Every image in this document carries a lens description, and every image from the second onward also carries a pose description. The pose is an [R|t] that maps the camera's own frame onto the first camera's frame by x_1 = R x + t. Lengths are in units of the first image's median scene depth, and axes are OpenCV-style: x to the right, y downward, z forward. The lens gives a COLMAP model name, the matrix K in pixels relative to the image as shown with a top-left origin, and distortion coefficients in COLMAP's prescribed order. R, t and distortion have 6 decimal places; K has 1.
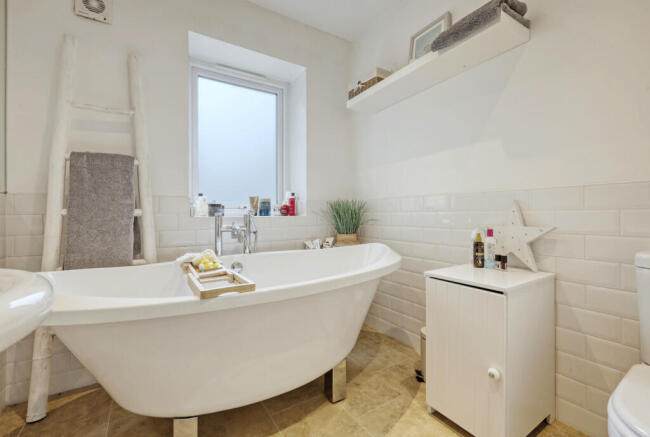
lens RADIAL K [[284.0, 0, 325.0], [0, 284.0, 218.5], [0, 0, 1]] dist [0.011859, -0.000009]
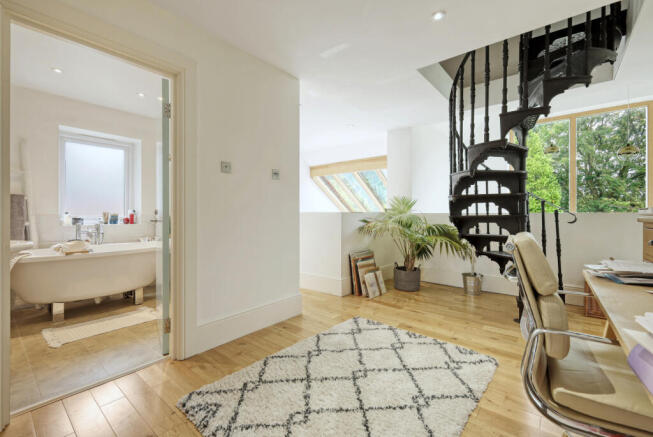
lens RADIAL K [[281.7, 0, 326.5], [0, 281.7, 218.5], [0, 0, 1]] dist [0.001351, 0.000198]
pose [[0.947253, 0.001104, 0.320486, 0.538047], [0.001107, 0.999977, -0.006717, -0.034175], [-0.320486, 0.006717, 0.947229, -1.195610]]
